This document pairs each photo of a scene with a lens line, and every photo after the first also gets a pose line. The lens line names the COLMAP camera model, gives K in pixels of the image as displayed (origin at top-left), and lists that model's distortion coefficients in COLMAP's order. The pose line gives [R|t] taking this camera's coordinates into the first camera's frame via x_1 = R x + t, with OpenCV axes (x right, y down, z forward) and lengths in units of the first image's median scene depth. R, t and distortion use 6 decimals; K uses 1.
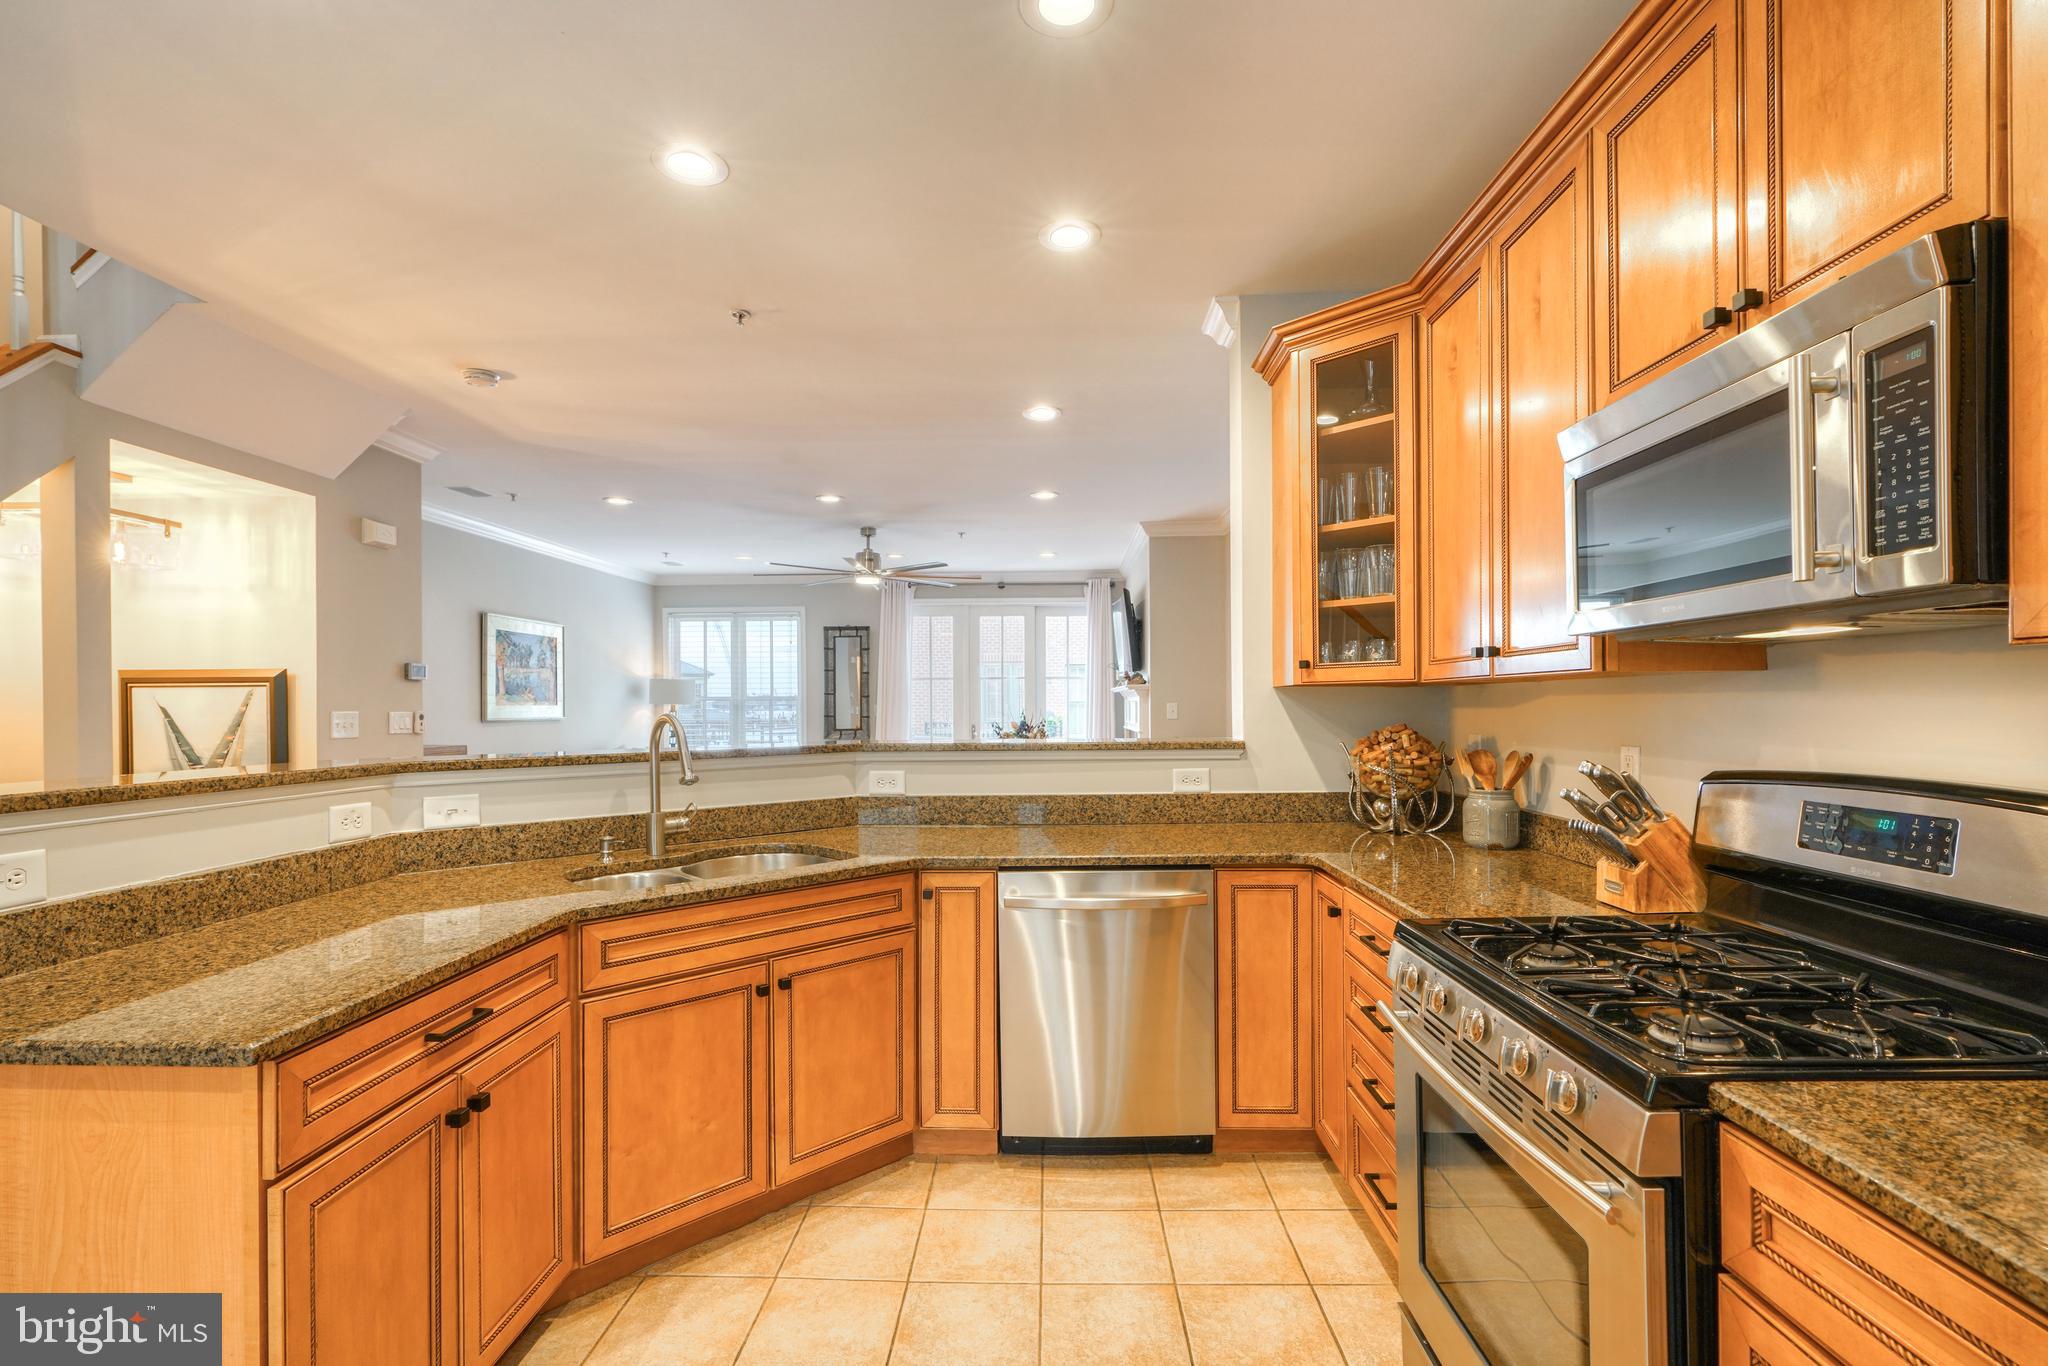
lens RADIAL K [[924.6, 0, 1022.5], [0, 924.6, 703.4], [0, 0, 1]] dist [-0.002764, 0.000795]
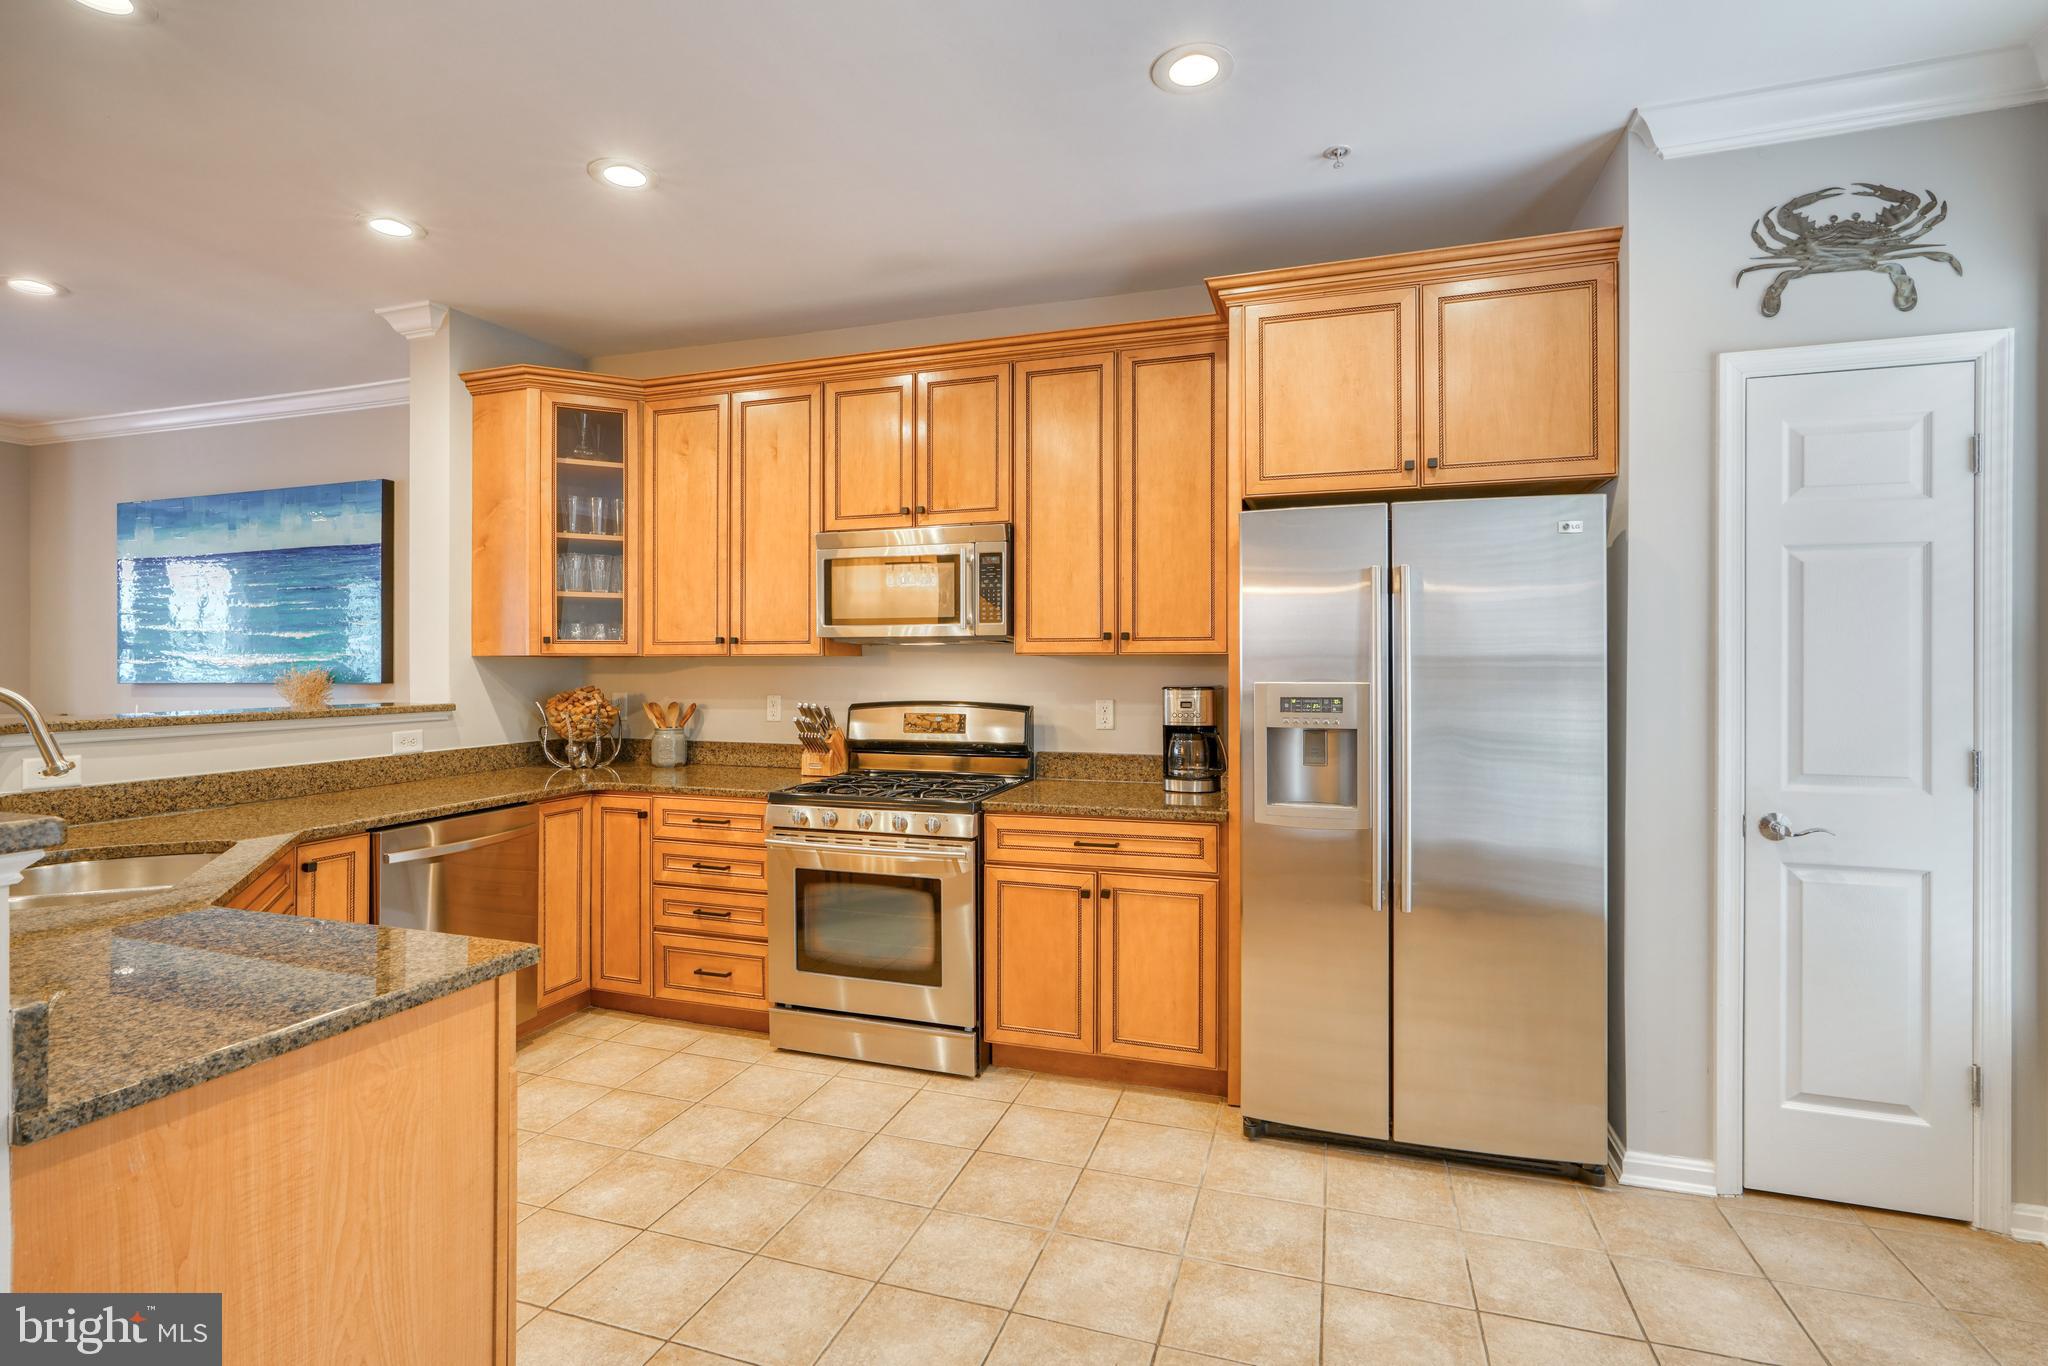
lens RADIAL K [[972.4, 0, 1019.3], [0, 972.4, 672.7], [0, 0, 1]] dist [0.000233, -0.000055]
pose [[0.283164, 0.001154, 0.959071, -0.873358], [-0.004532, 0.999990, 0.000134, -0.000506], [-0.959061, -0.004385, 0.283167, 0.001755]]
